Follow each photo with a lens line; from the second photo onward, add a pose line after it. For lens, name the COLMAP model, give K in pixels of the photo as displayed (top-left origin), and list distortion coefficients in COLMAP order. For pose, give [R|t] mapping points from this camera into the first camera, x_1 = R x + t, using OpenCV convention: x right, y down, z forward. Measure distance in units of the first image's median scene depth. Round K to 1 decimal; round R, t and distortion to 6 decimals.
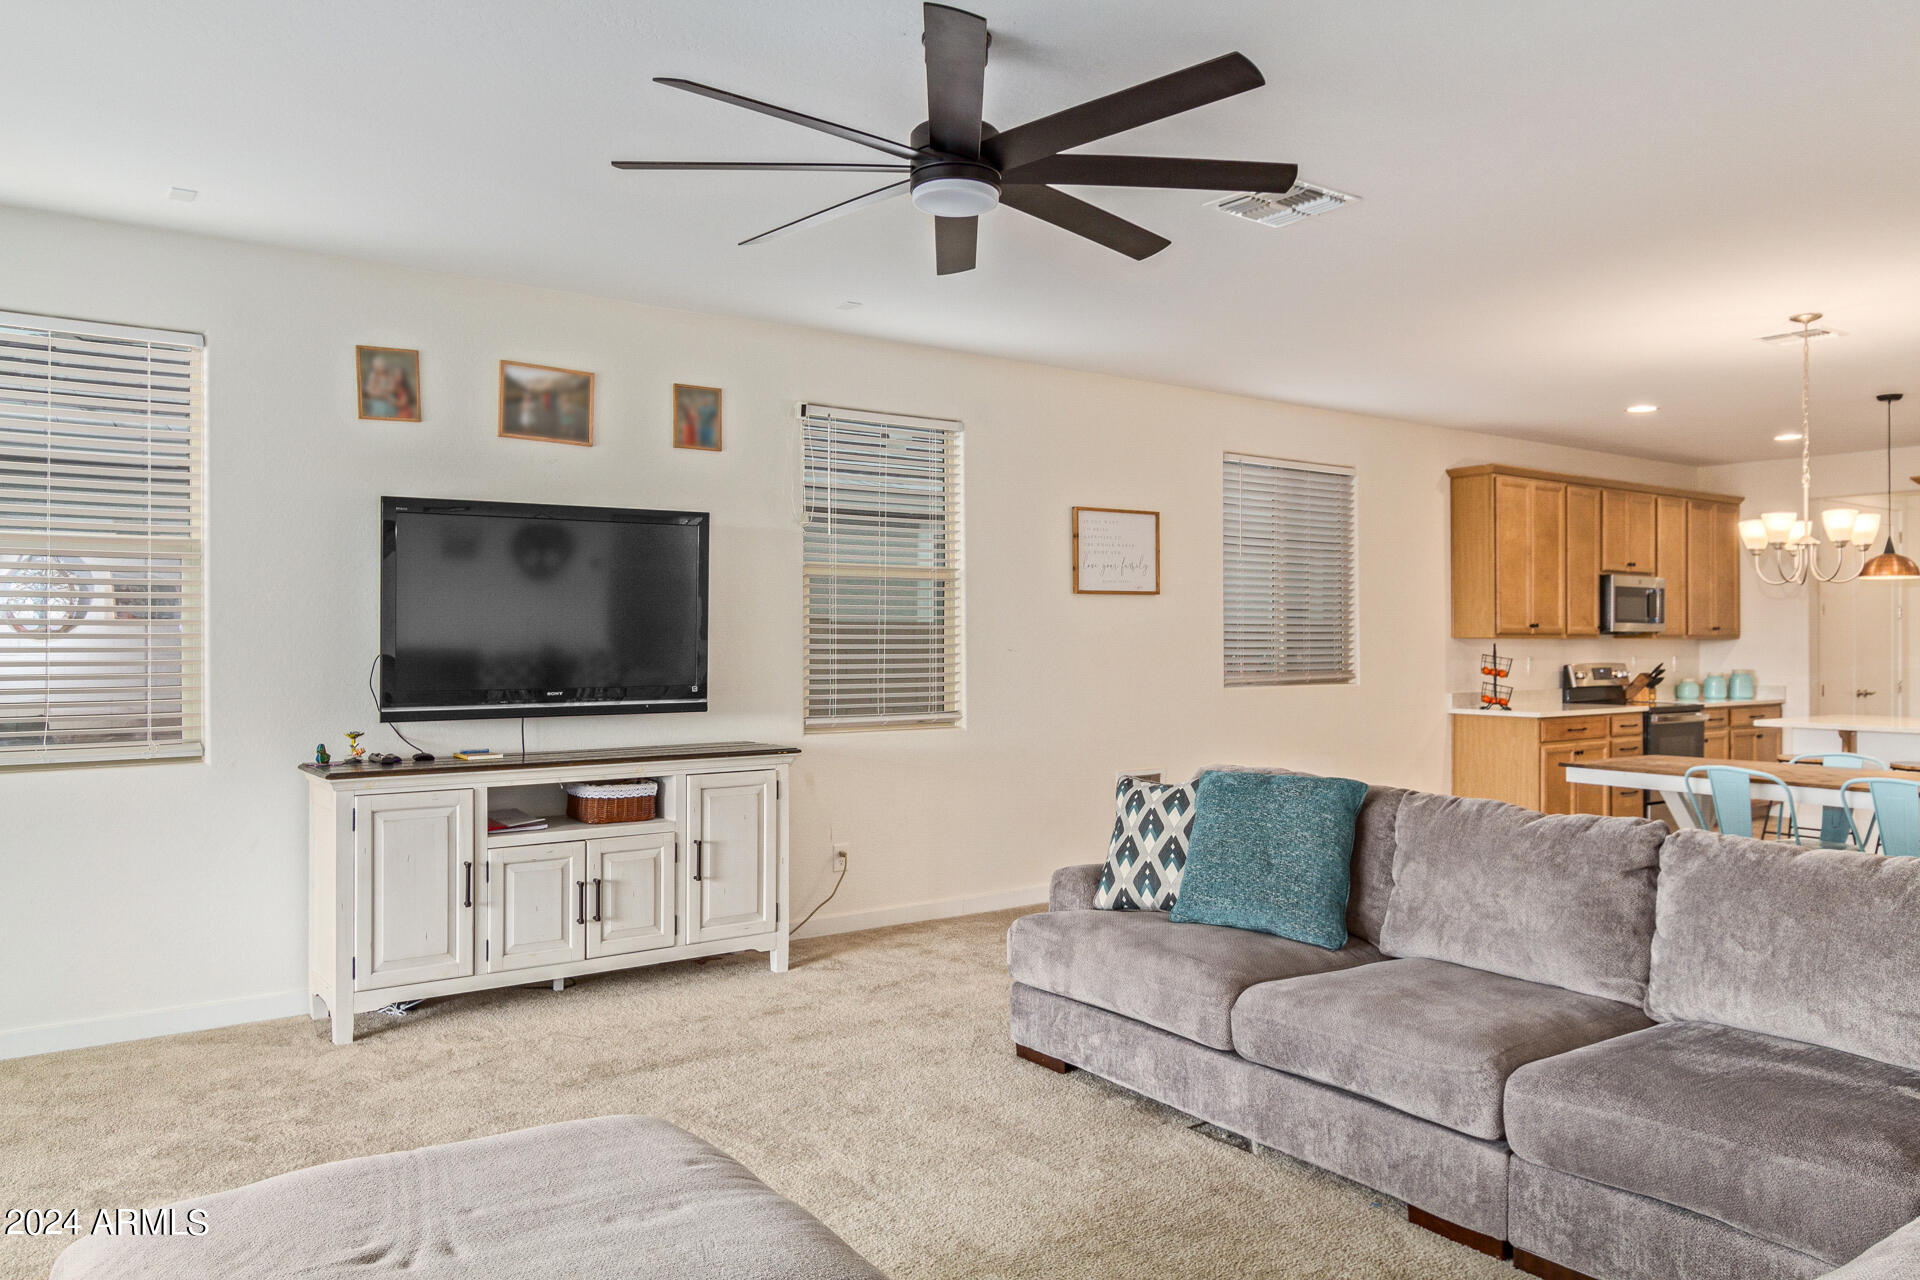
lens RADIAL K [[1374.0, 0, 960.0], [0, 1374.0, 640.0], [0, 0, 1]] dist [-0.003701, -0.000632]
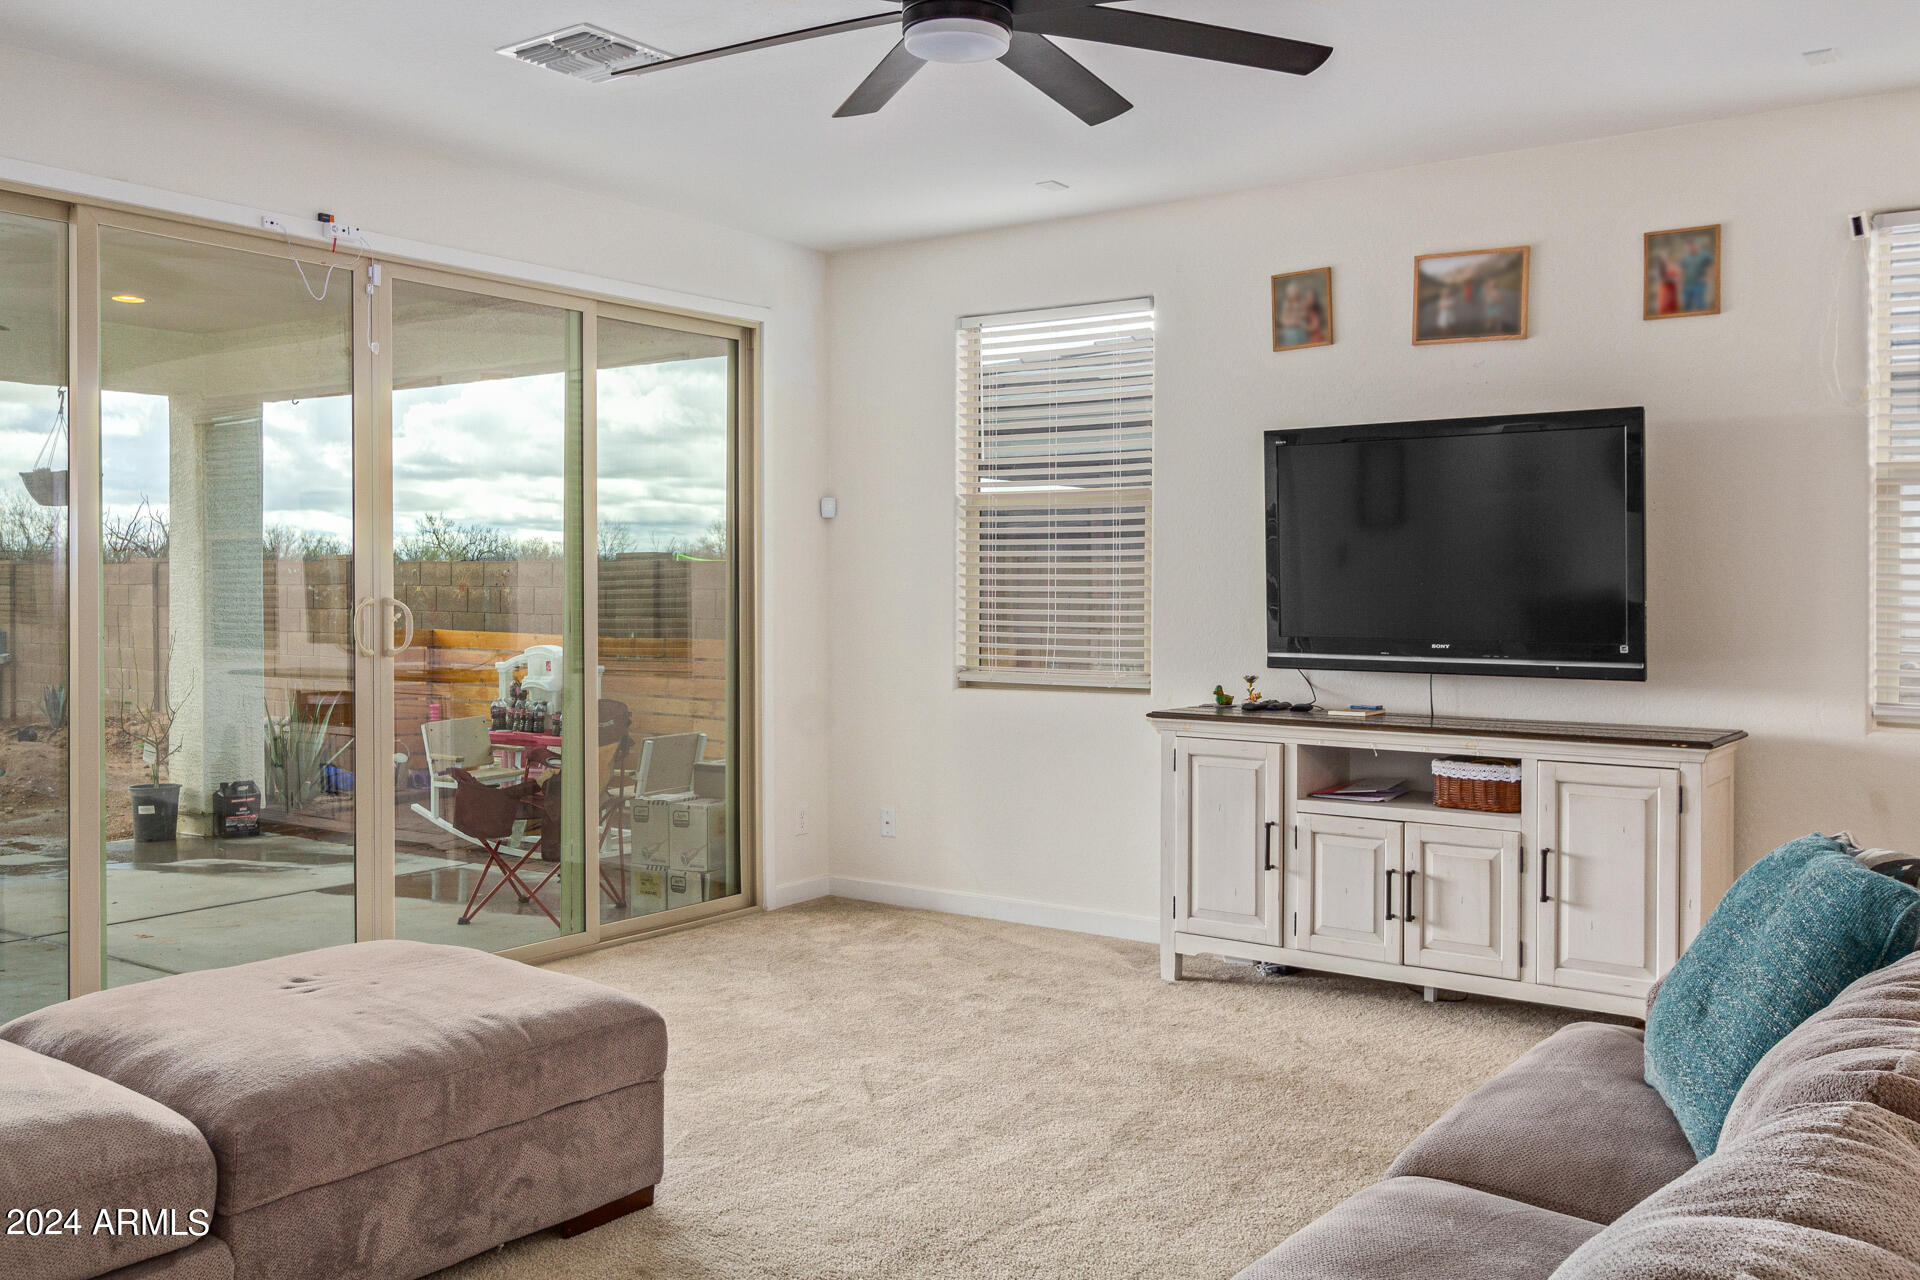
lens RADIAL K [[1641.6, 0, 960.3], [0, 1641.6, 597.1], [0, 0, 1]] dist [0.003375, -0.001274]
pose [[0.304064, 0.011052, -0.952588, 0.572674], [-0.003313, 0.999939, 0.010544, -0.000417], [0.952646, -0.000051, 0.304082, 0.425155]]
